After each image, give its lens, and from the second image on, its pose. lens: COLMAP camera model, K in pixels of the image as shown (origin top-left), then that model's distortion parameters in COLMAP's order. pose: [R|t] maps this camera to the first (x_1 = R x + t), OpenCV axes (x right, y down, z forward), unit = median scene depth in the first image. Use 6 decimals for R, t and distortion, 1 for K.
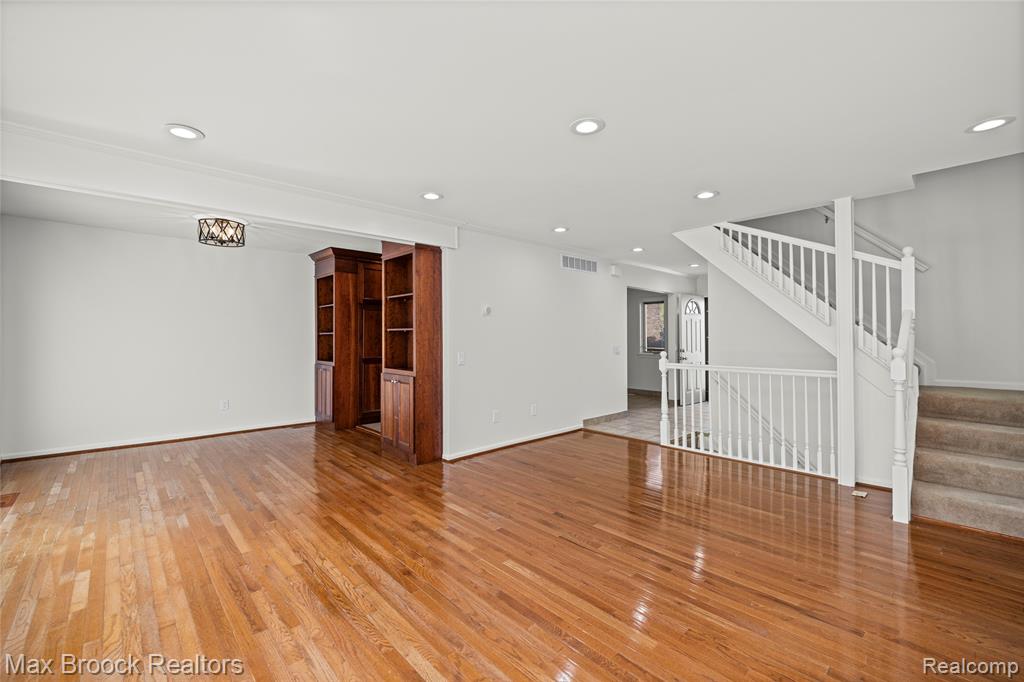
lens RADIAL K [[439.7, 0, 508.2], [0, 439.7, 334.0], [0, 0, 1]] dist [-0.004313, 0.000537]
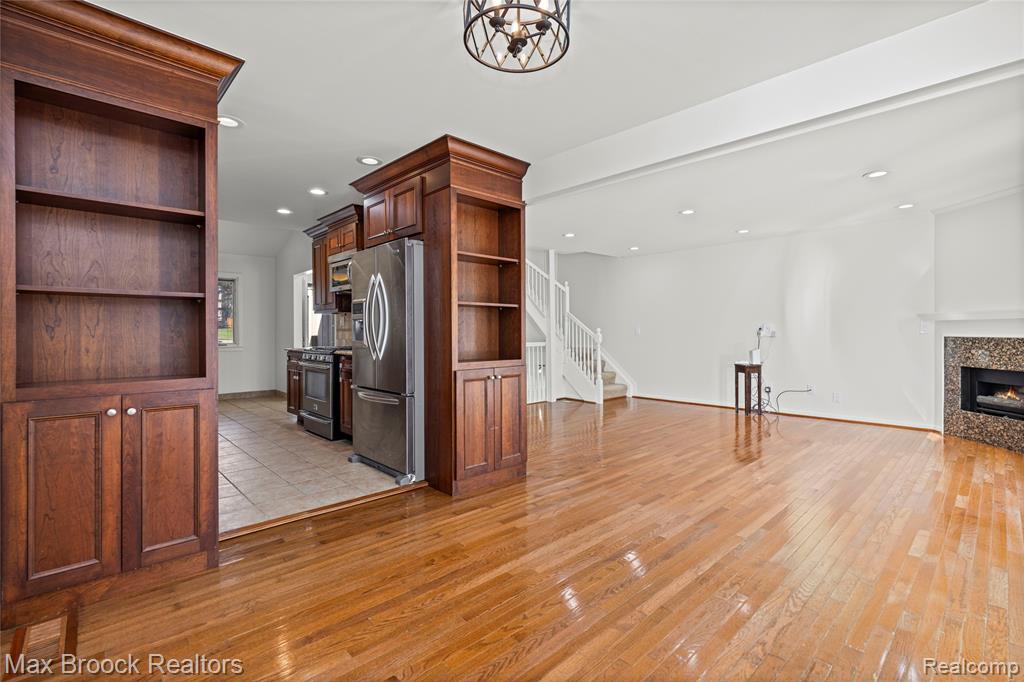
lens RADIAL K [[467.9, 0, 525.2], [0, 467.9, 324.5], [0, 0, 1]] dist [0.001286, -0.000768]
pose [[-0.042278, 0.012830, 0.999024, -1.507886], [-0.007729, 0.999883, -0.013169, 0.047774], [-0.999076, -0.008278, -0.042173, 1.458037]]
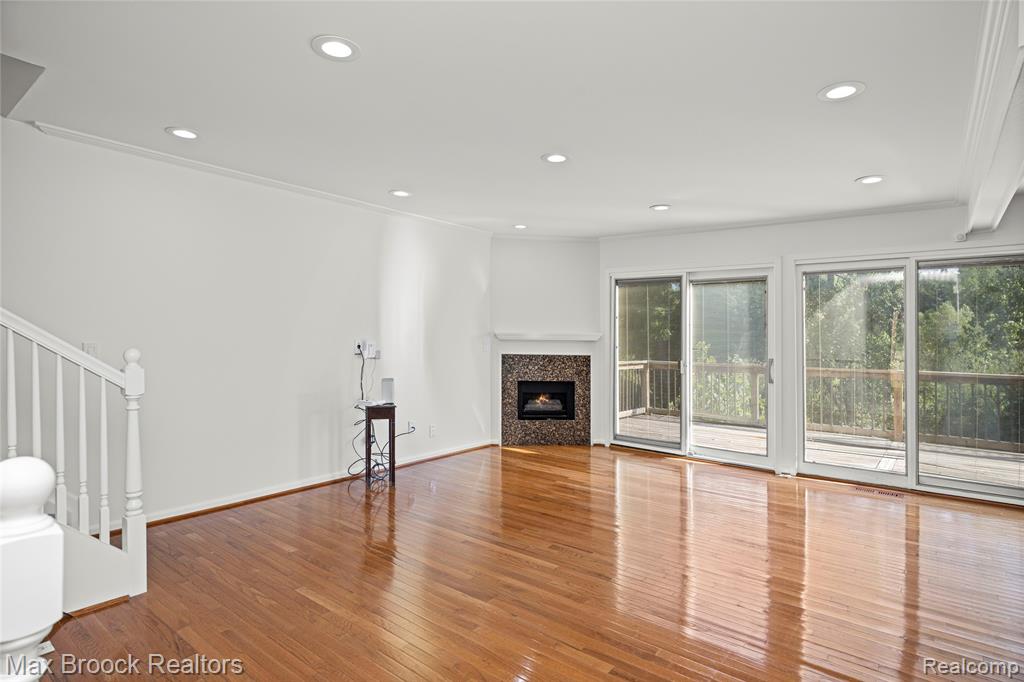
lens RADIAL K [[528.0, 0, 521.5], [0, 528.0, 325.1], [0, 0, 1]] dist [-0.001209, -0.000286]
pose [[-0.986598, -0.022526, -0.161605, 0.418331], [-0.017304, 0.999284, -0.033650, 0.012020], [0.162248, -0.030402, -0.986282, 1.914559]]
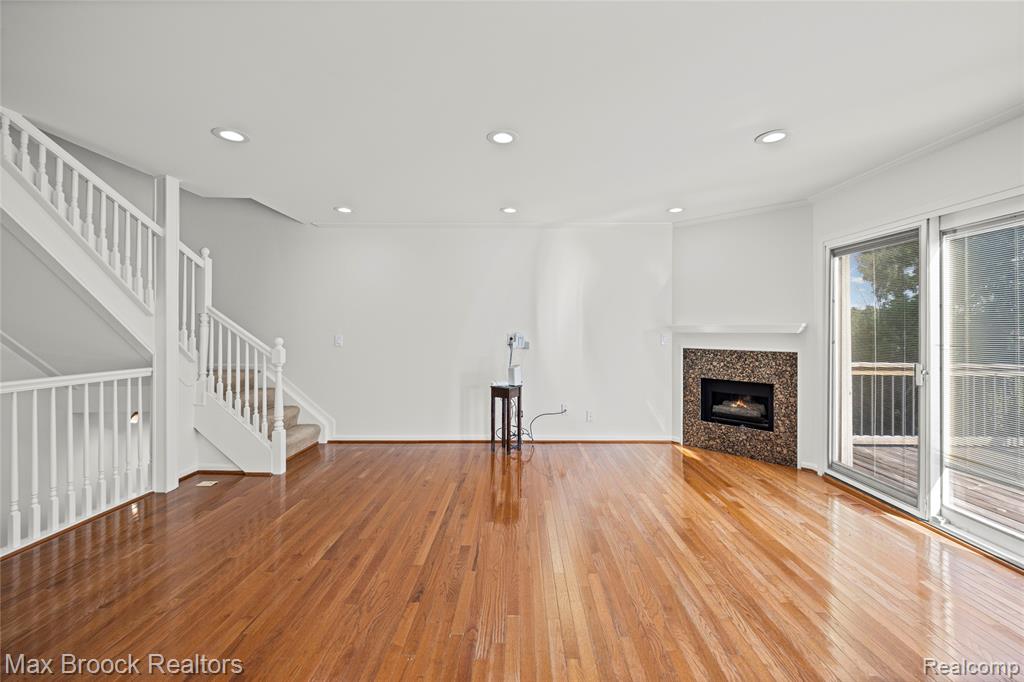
lens RADIAL K [[411.5, 0, 521.2], [0, 411.5, 325.4], [0, 0, 1]] dist [-0.002004, -0.001665]
pose [[-0.740113, 0.001388, 0.672481, -0.431362], [-0.013612, 0.999762, -0.017044, 0.006926], [-0.672345, -0.021769, -0.739918, 1.387022]]
